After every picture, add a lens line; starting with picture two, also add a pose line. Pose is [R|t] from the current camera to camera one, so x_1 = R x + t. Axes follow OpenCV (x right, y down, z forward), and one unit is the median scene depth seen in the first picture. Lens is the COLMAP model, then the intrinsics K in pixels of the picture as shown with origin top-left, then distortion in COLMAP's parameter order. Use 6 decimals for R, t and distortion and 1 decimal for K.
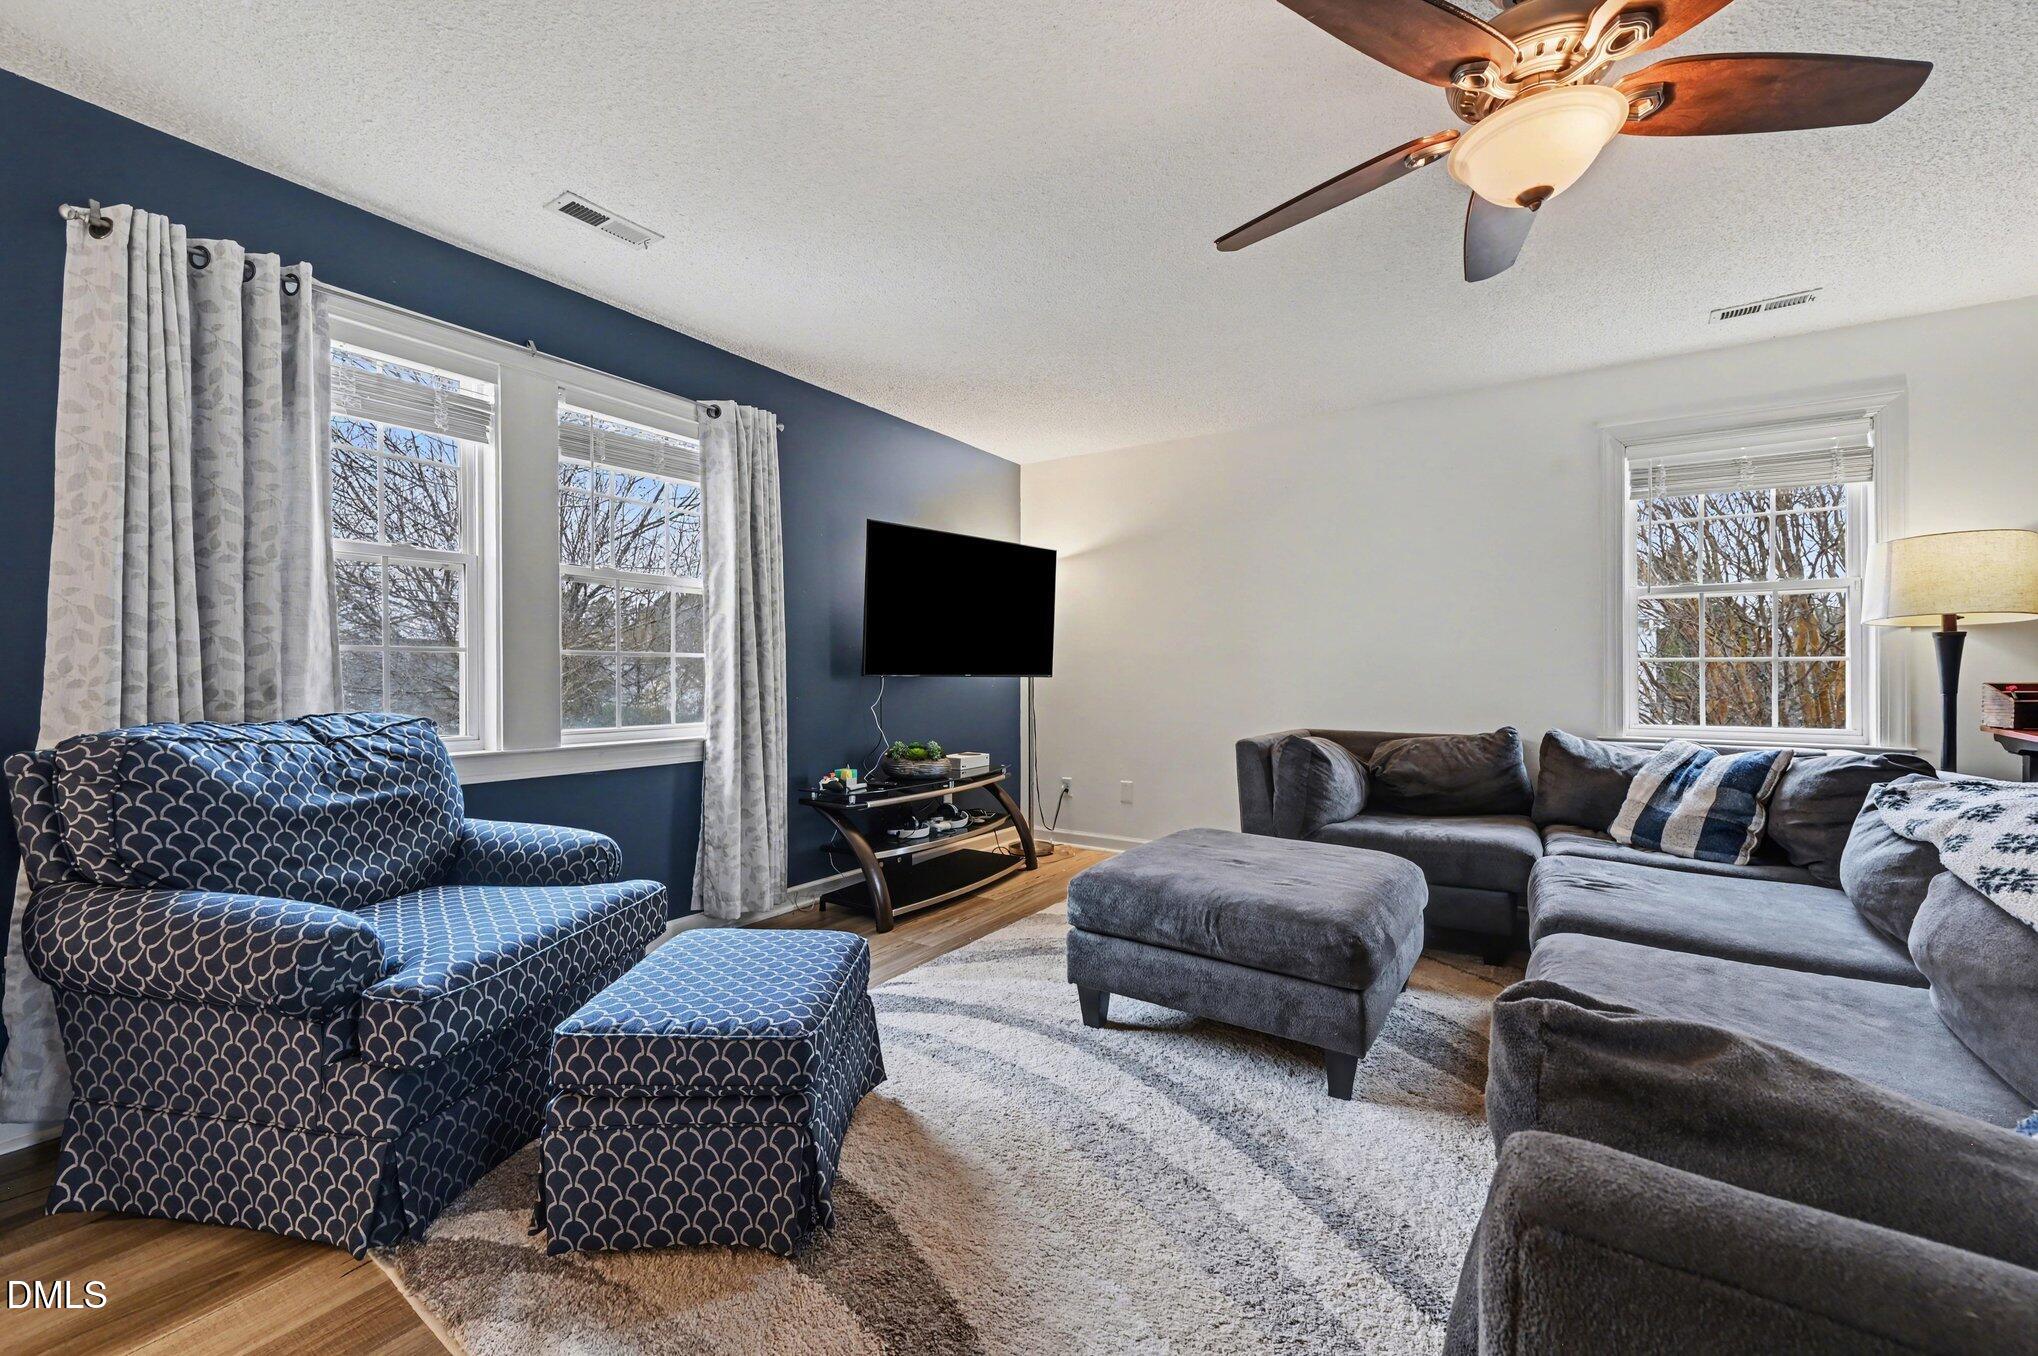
lens RADIAL K [[802.9, 0, 1018.2], [0, 802.9, 677.6], [0, 0, 1]] dist [-0.000663, 0.000013]
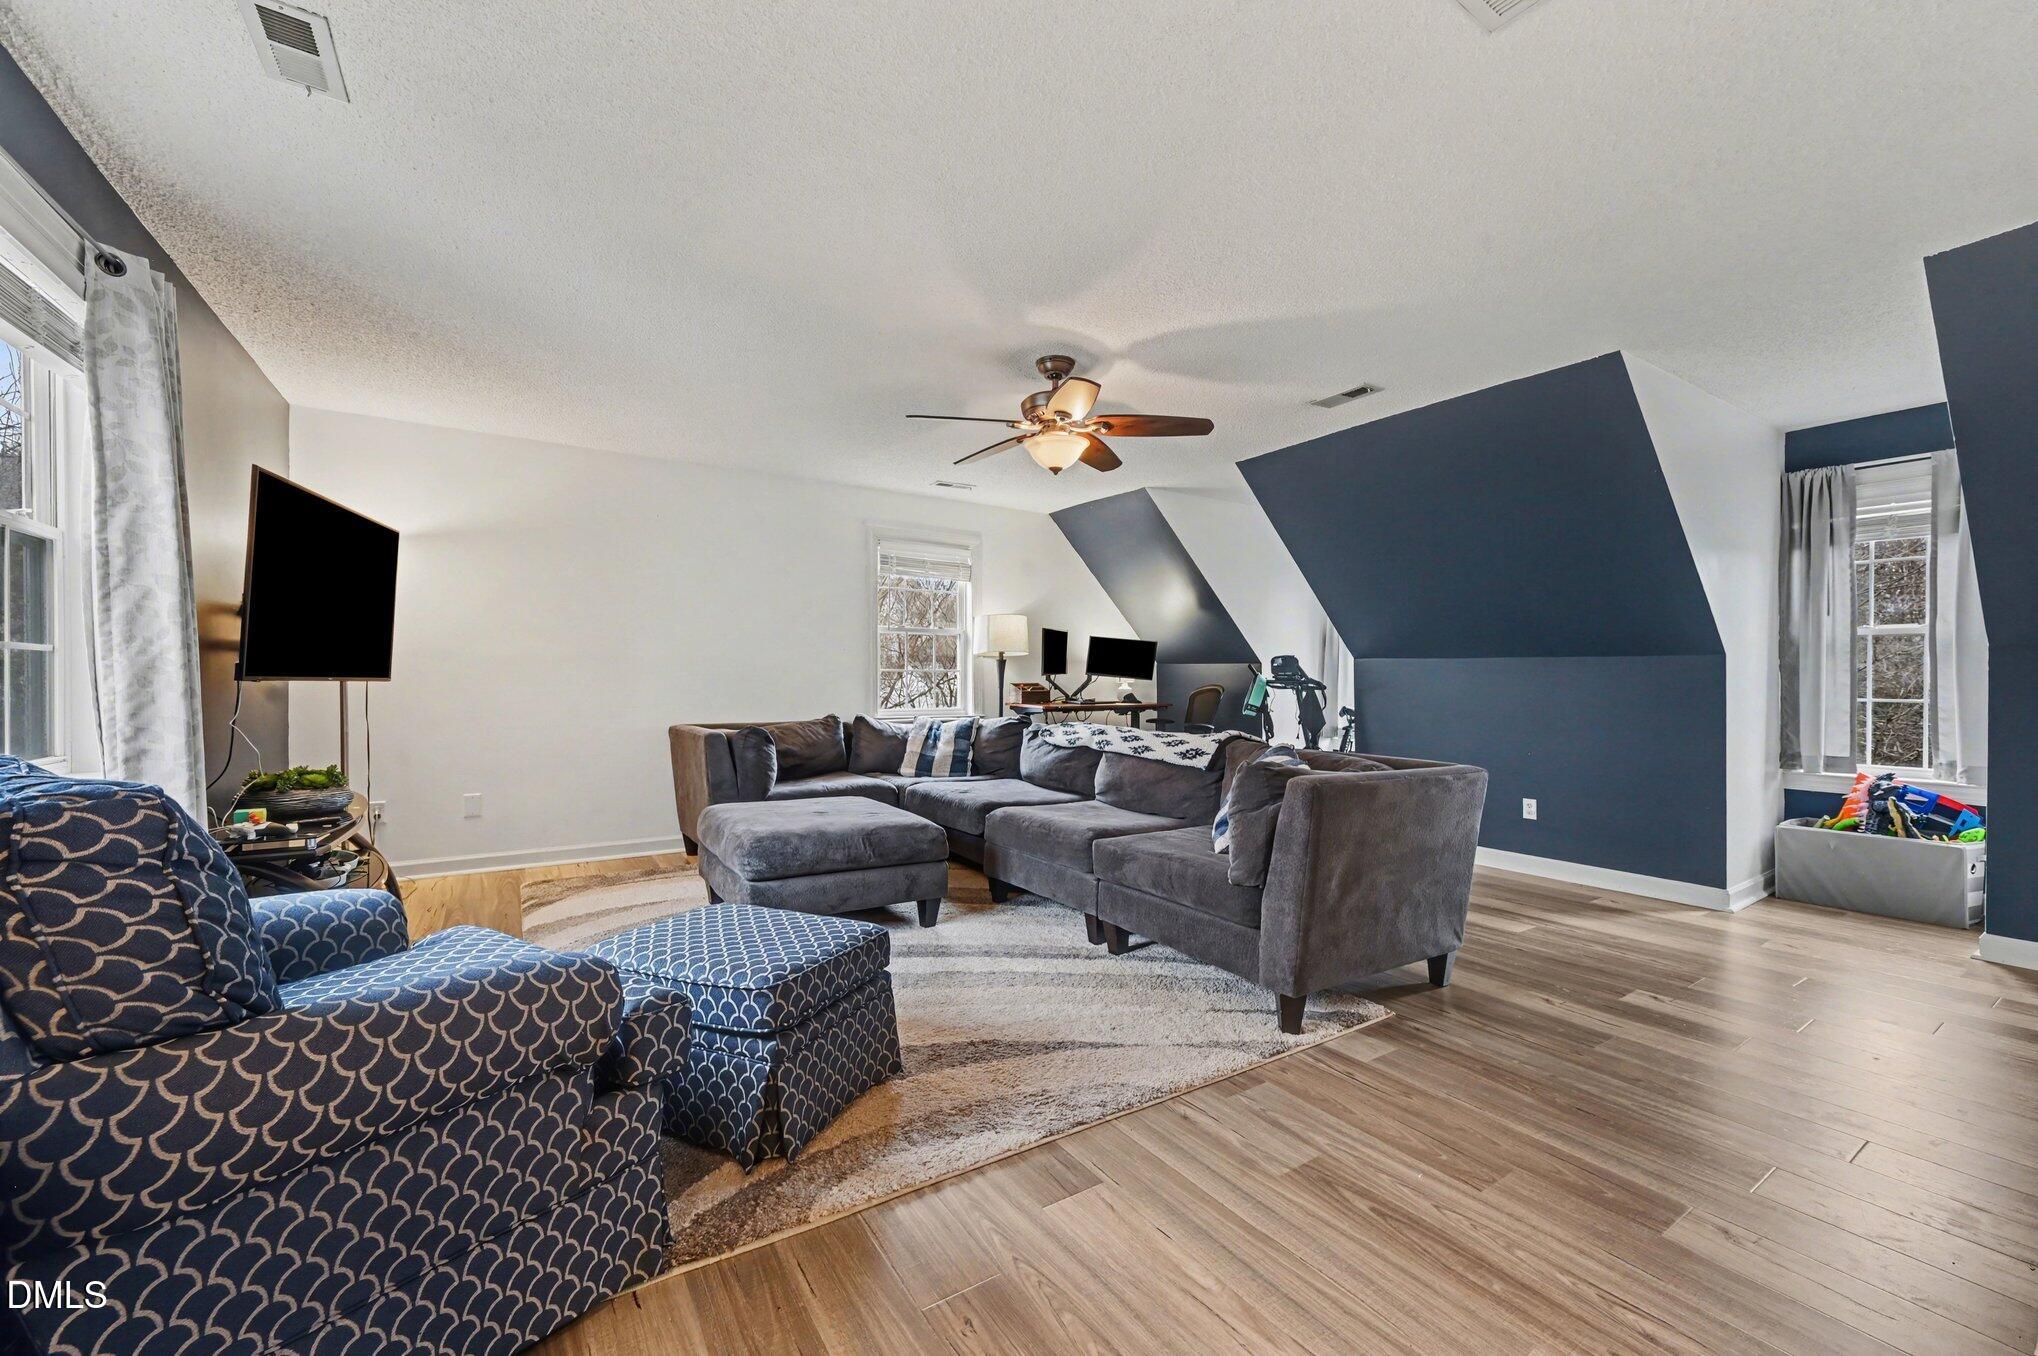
lens RADIAL K [[802.9, 0, 1016.2], [0, 802.9, 689.4], [0, 0, 1]] dist [-0.000663, 0.000013]
pose [[0.400383, -0.012091, 0.916268, -0.723370], [-0.001921, 0.999900, 0.014034, -0.006593], [-0.916346, -0.007379, 0.400319, 0.095802]]
